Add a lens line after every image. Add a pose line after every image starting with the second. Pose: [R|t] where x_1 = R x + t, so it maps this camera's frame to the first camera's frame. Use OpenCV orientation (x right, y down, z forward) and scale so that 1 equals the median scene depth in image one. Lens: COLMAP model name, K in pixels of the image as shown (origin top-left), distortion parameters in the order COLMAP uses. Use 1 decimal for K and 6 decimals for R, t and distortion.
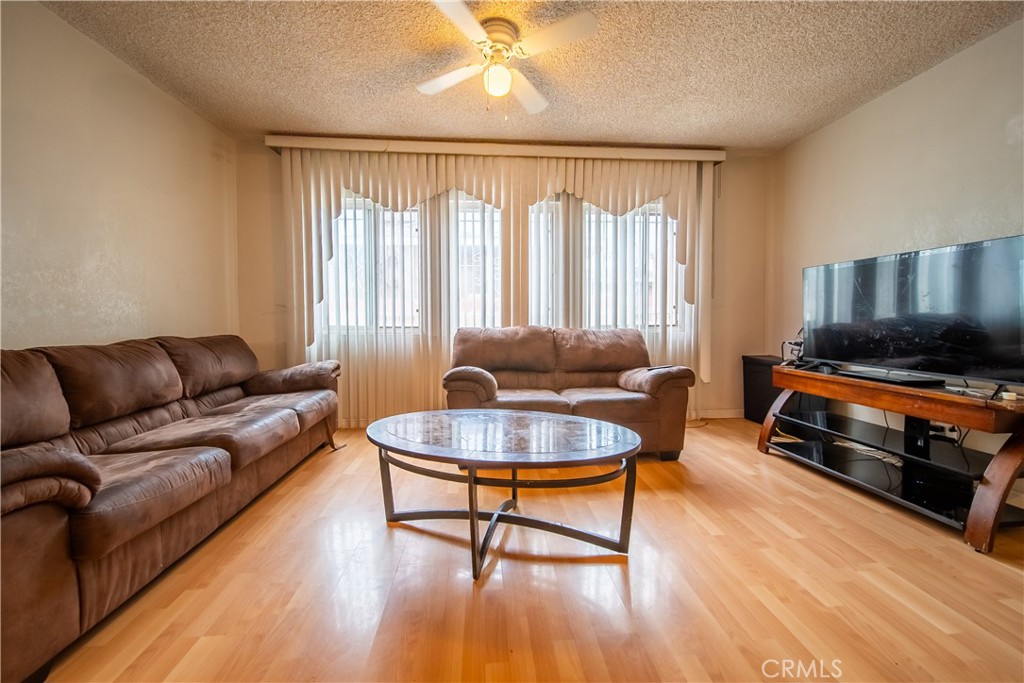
lens RADIAL K [[370.7, 0, 509.2], [0, 370.7, 336.5], [0, 0, 1]] dist [0.008138, -0.000099]
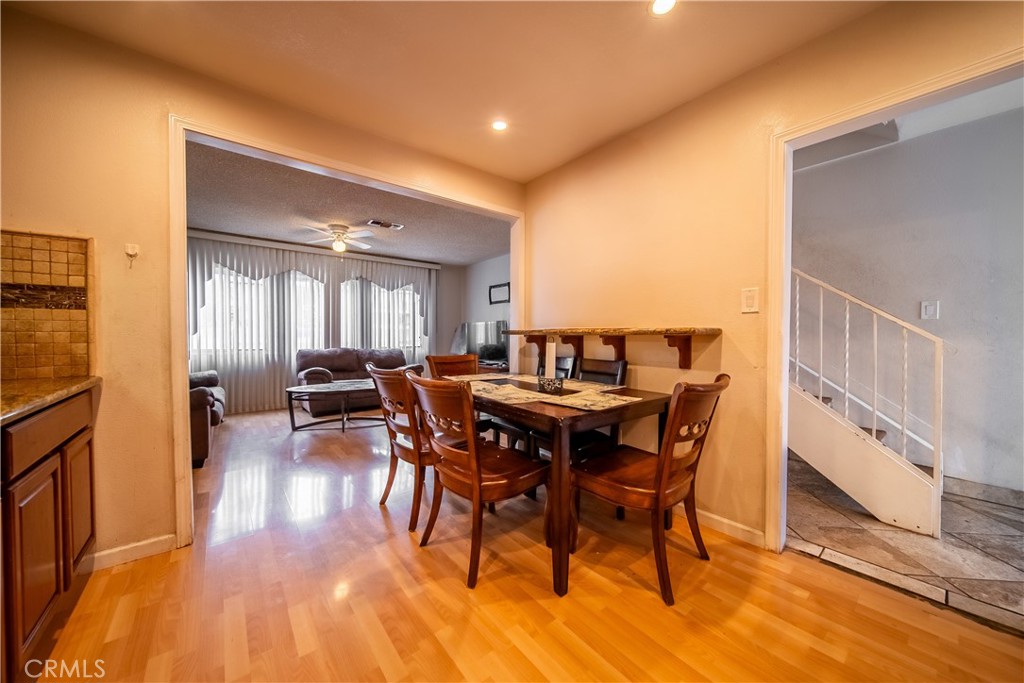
lens RADIAL K [[354.0, 0, 512.0], [0, 354.0, 341.3], [0, 0, 1]] dist [-0.001228, -0.000021]
pose [[0.823135, 0.000891, 0.567845, -0.242225], [0.014285, 0.999650, -0.022276, -0.008895], [-0.567666, 0.026447, 0.822834, -0.914577]]
